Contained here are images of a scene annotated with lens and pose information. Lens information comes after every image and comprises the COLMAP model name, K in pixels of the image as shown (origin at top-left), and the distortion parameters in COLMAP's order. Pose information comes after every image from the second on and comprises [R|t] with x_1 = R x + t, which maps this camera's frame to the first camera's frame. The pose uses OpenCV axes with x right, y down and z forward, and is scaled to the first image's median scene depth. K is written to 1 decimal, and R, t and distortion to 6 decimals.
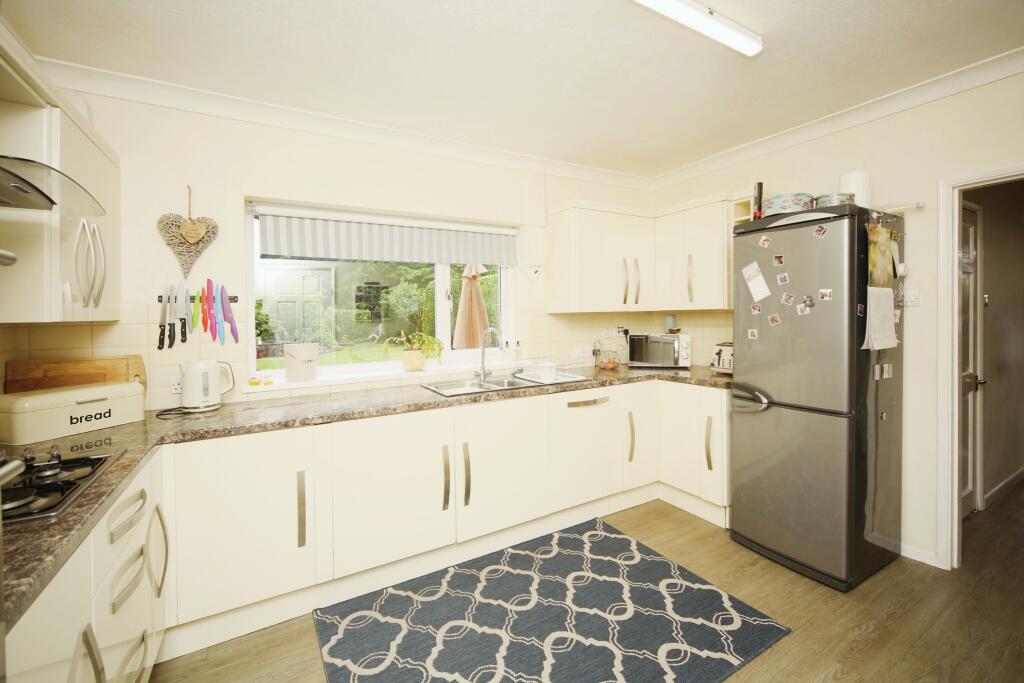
lens RADIAL K [[429.3, 0, 512.3], [0, 429.3, 320.4], [0, 0, 1]] dist [-0.008020, -0.000228]
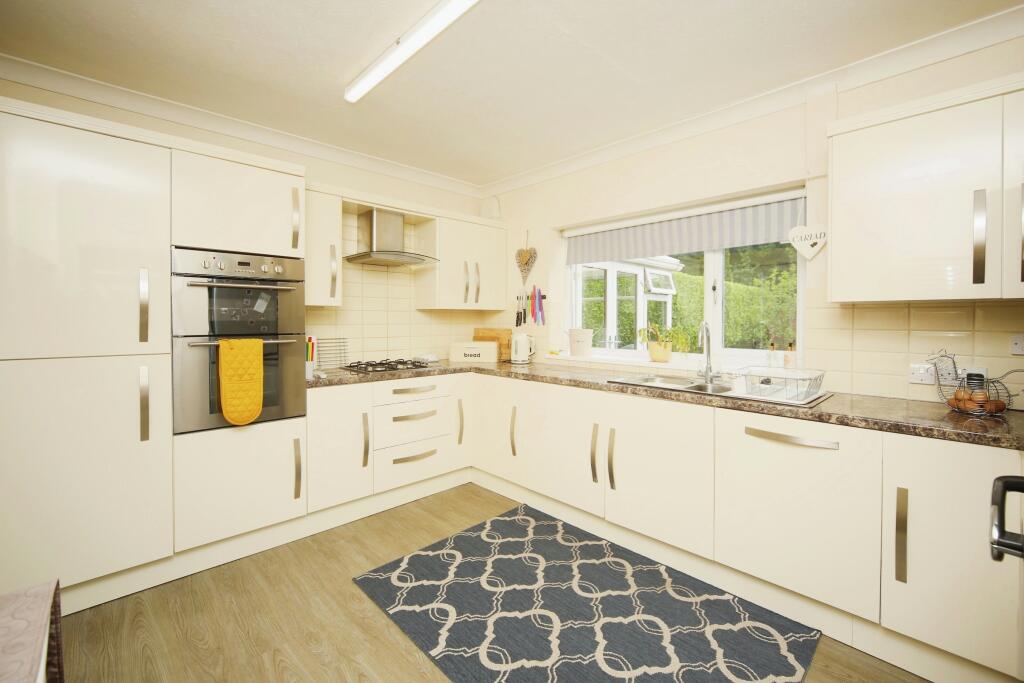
lens RADIAL K [[426.1, 0, 512.1], [0, 426.1, 312.0], [0, 0, 1]] dist [-0.014516, 0.000379]
pose [[0.239926, 0.009108, -0.970749, 0.865332], [-0.008660, 0.999936, 0.007241, -0.004938], [0.970753, 0.006669, 0.239989, 0.530495]]
